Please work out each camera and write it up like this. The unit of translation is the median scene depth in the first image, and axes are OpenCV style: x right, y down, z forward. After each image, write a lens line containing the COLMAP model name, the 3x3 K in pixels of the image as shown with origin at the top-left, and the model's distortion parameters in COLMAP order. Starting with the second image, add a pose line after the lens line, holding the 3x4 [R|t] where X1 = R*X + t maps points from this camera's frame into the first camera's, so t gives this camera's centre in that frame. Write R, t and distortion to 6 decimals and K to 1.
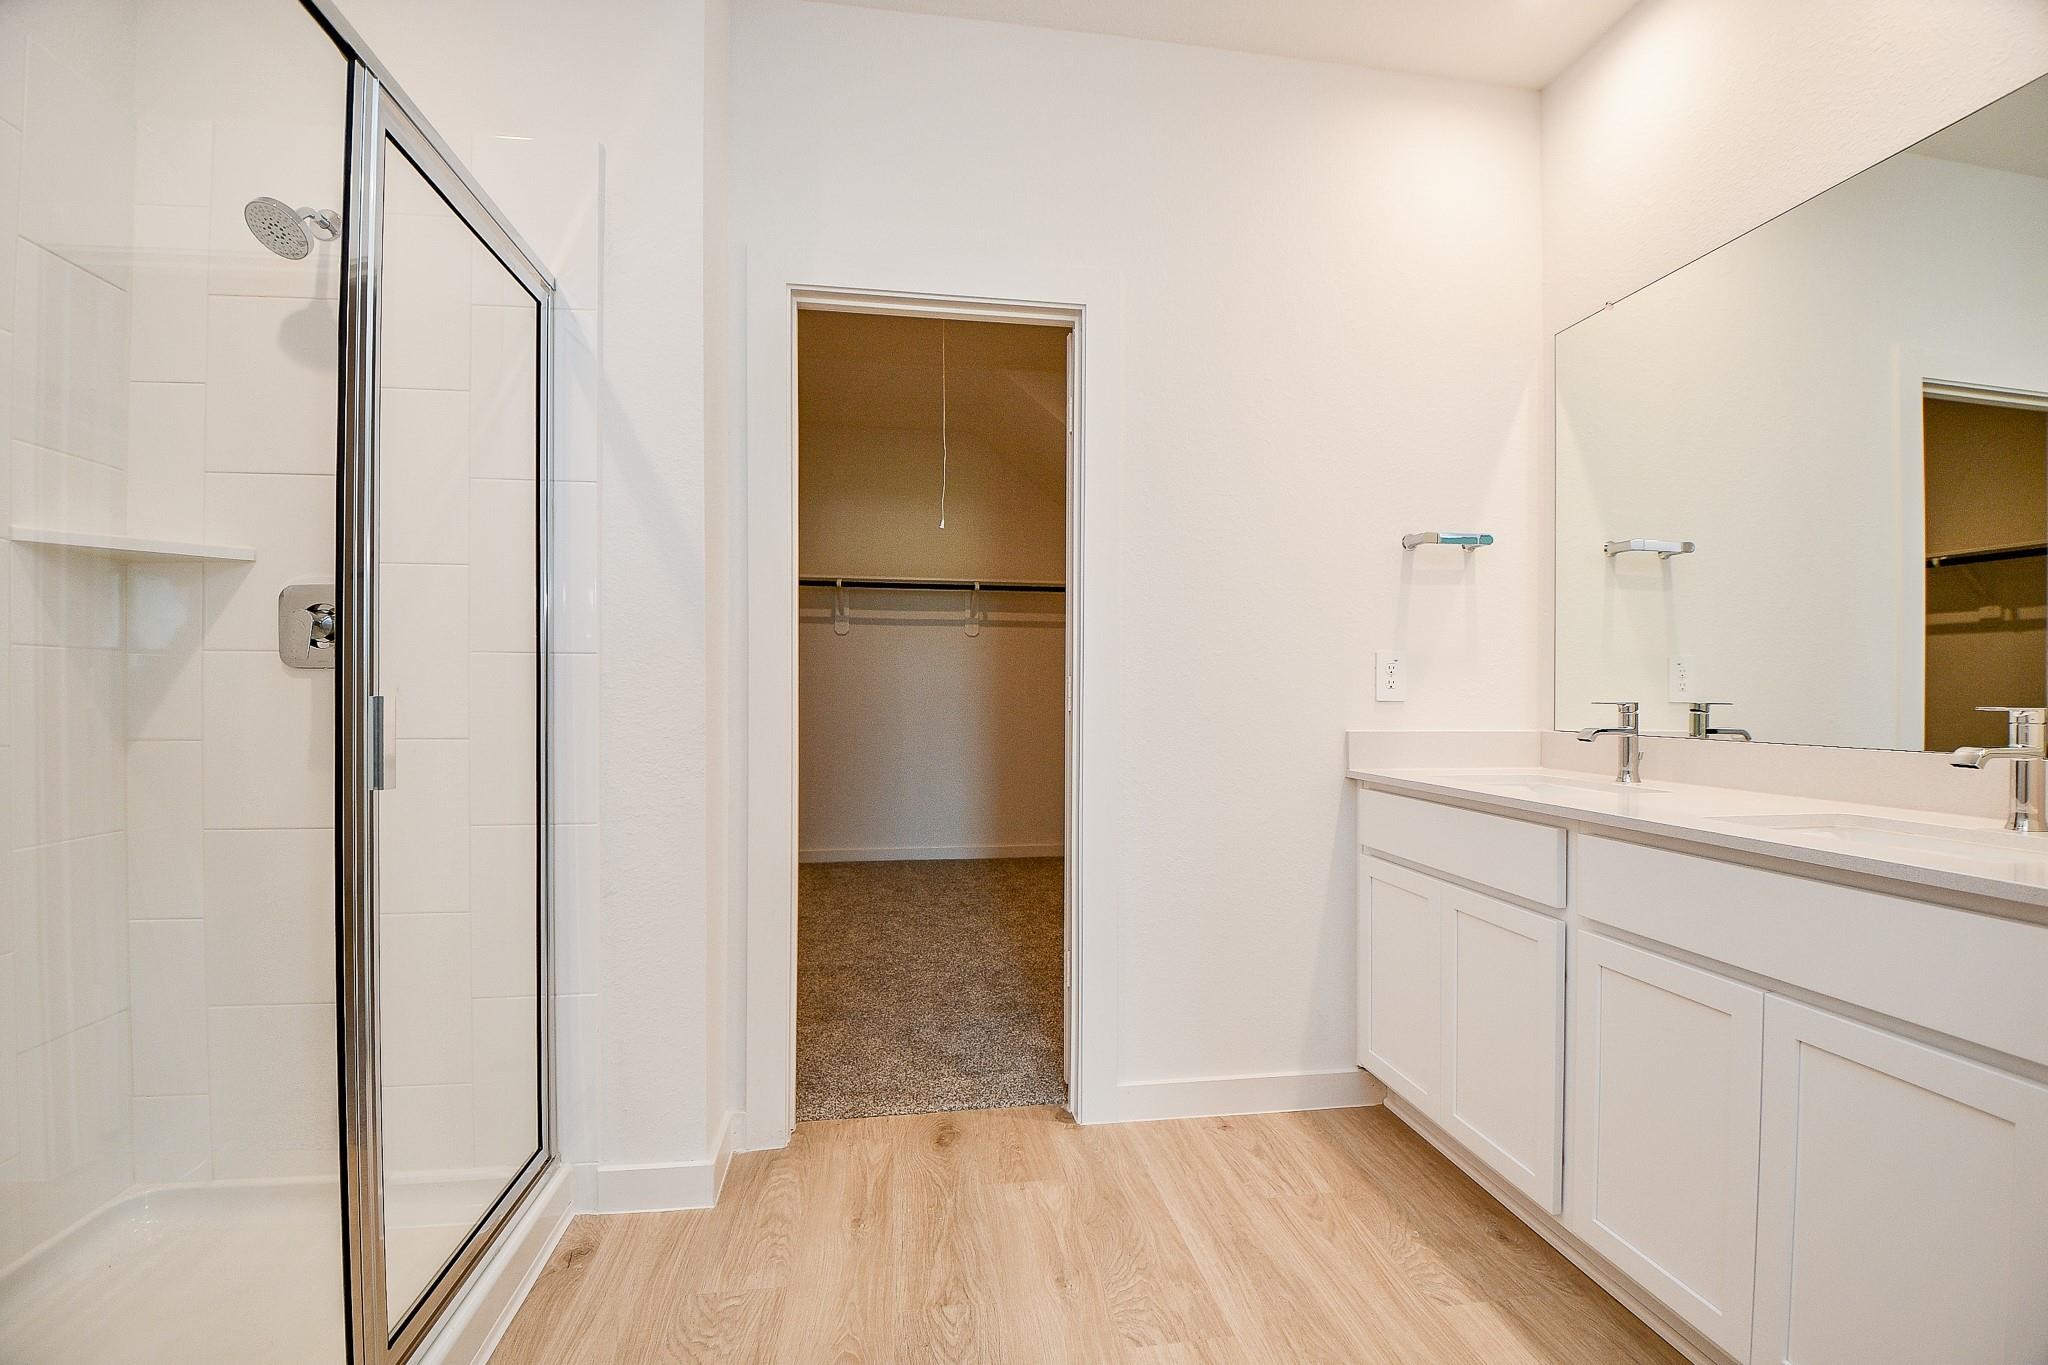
lens RADIAL K [[912.3, 0, 1028.5], [0, 912.3, 693.2], [0, 0, 1]] dist [0.009860, -0.019820]
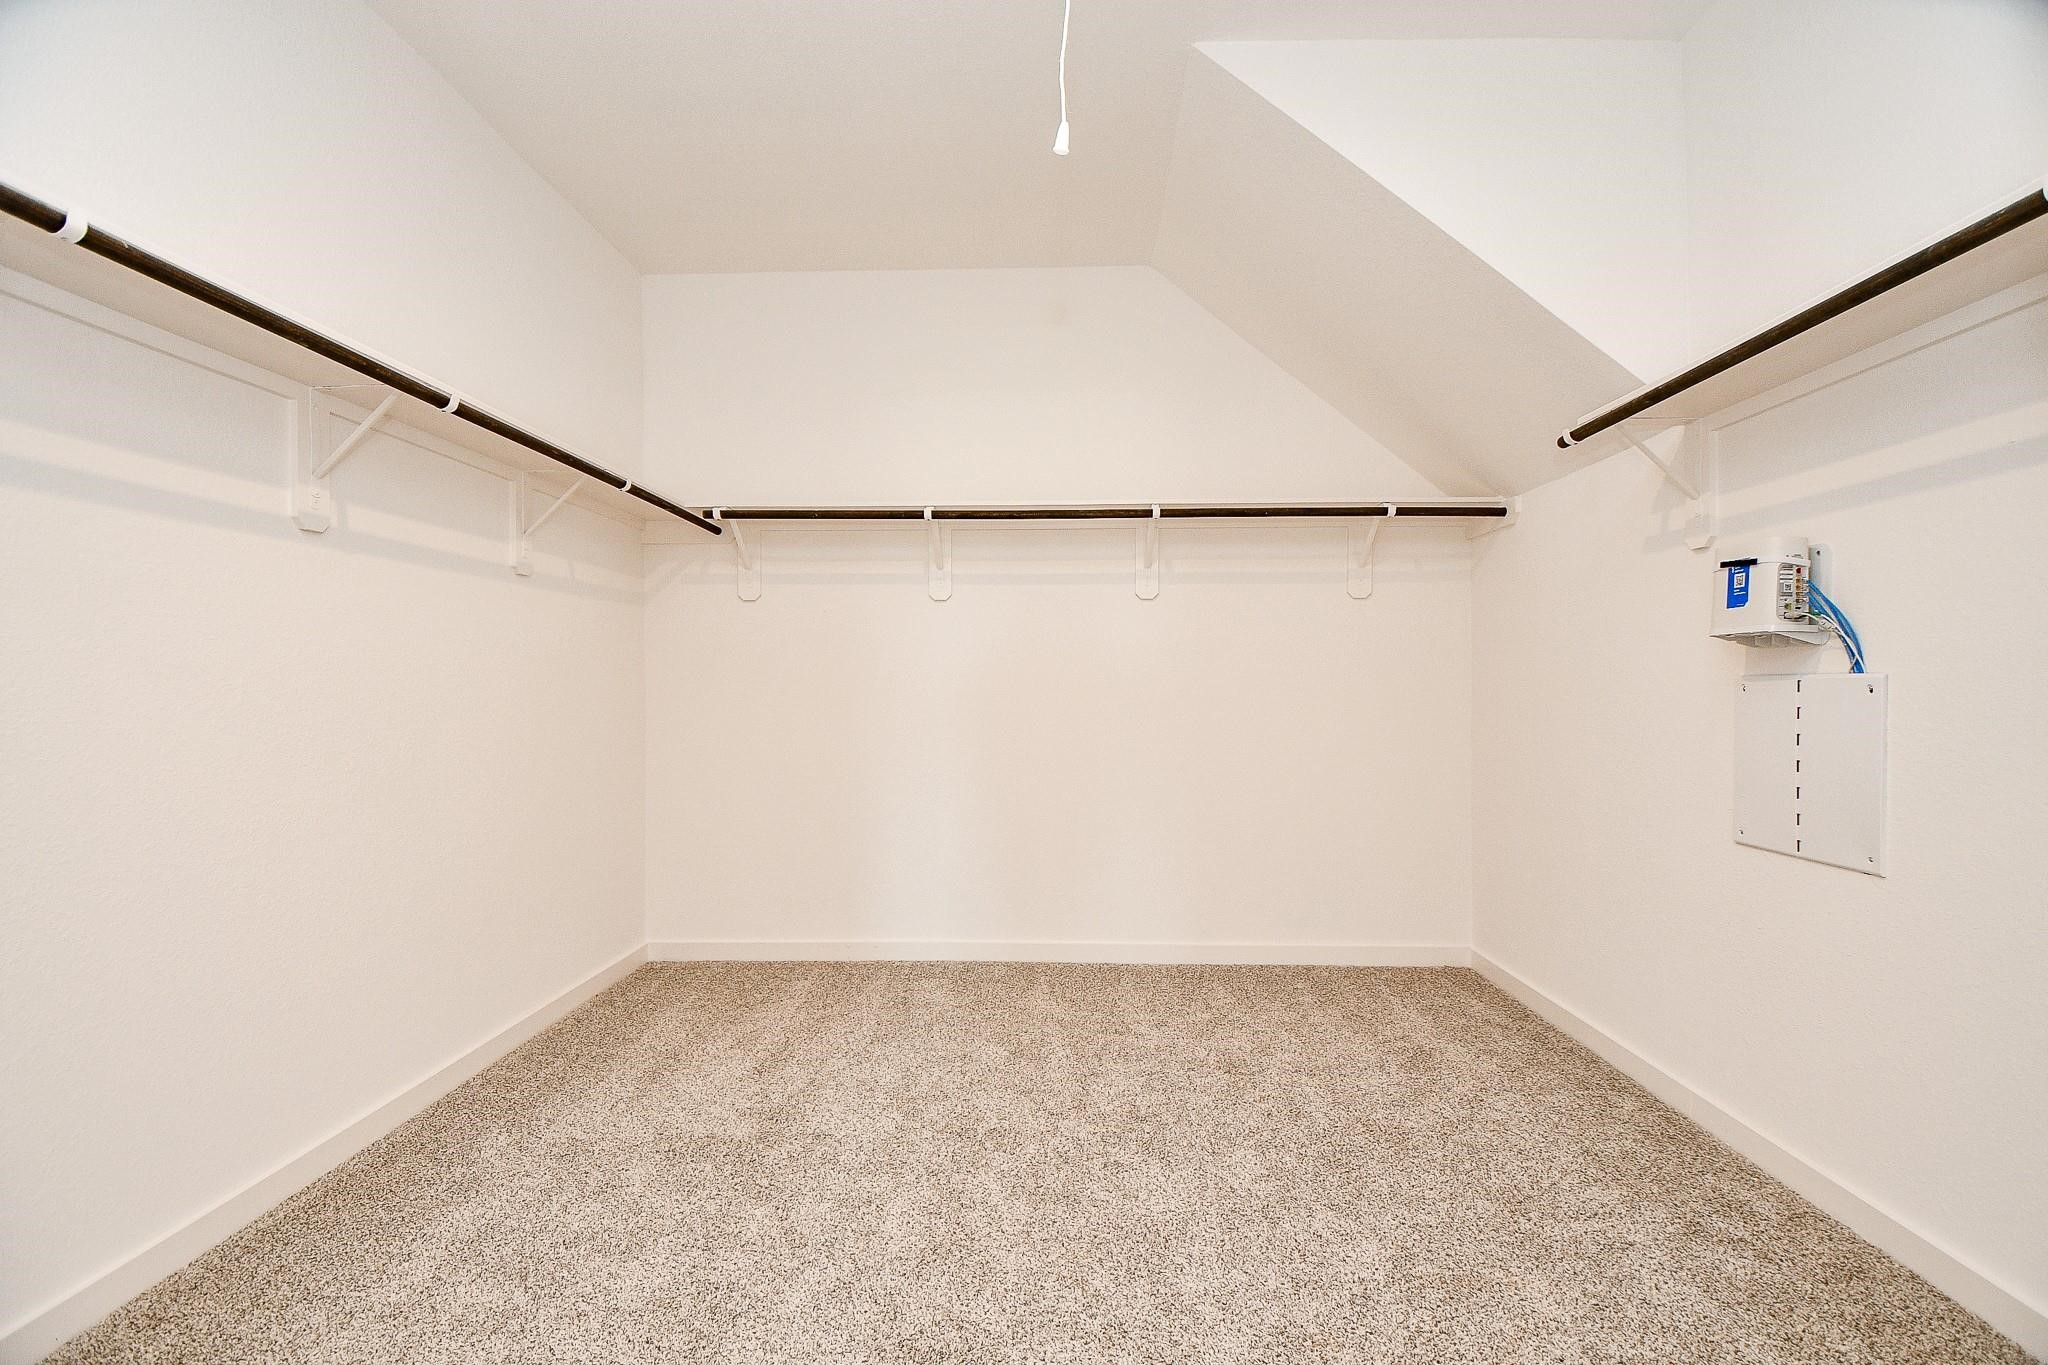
lens RADIAL K [[912.3, 0, 1028.5], [0, 912.3, 693.2], [0, 0, 1]] dist [0.009860, -0.019820]
pose [[0.983106, -0.004221, -0.182987, -0.029735], [0.004009, 0.999991, -0.001526, 0.000461], [0.182992, 0.000766, 0.983114, 0.401193]]
